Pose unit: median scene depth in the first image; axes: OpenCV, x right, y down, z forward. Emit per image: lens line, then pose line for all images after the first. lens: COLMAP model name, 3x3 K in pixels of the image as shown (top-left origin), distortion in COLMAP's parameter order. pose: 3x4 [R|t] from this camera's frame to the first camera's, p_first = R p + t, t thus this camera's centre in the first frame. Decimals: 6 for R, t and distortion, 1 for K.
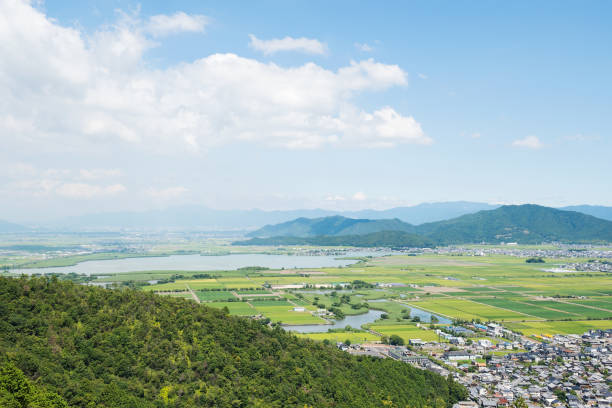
lens RADIAL K [[696.4, 0, 306.0], [0, 696.4, 204.0], [0, 0, 1]] dist [0.089199, -0.004939]
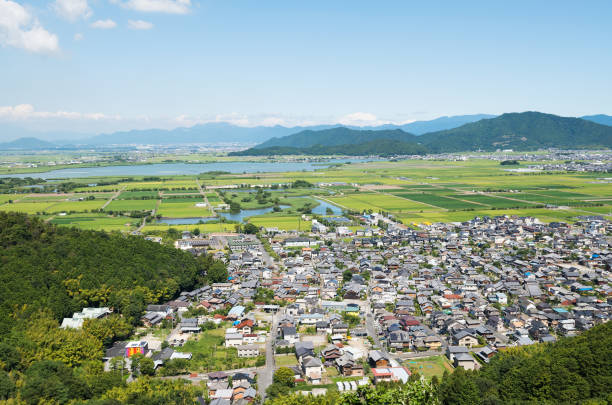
lens RADIAL K [[659.2, 0, 306.0], [0, 659.2, 202.5], [0, 0, 1]] dist [0.064665, -0.002407]
pose [[0.998410, -0.011372, -0.055219, 0.127392], [0.017876, 0.992762, 0.118760, 0.028340], [0.053468, -0.119558, 0.991386, 0.066924]]
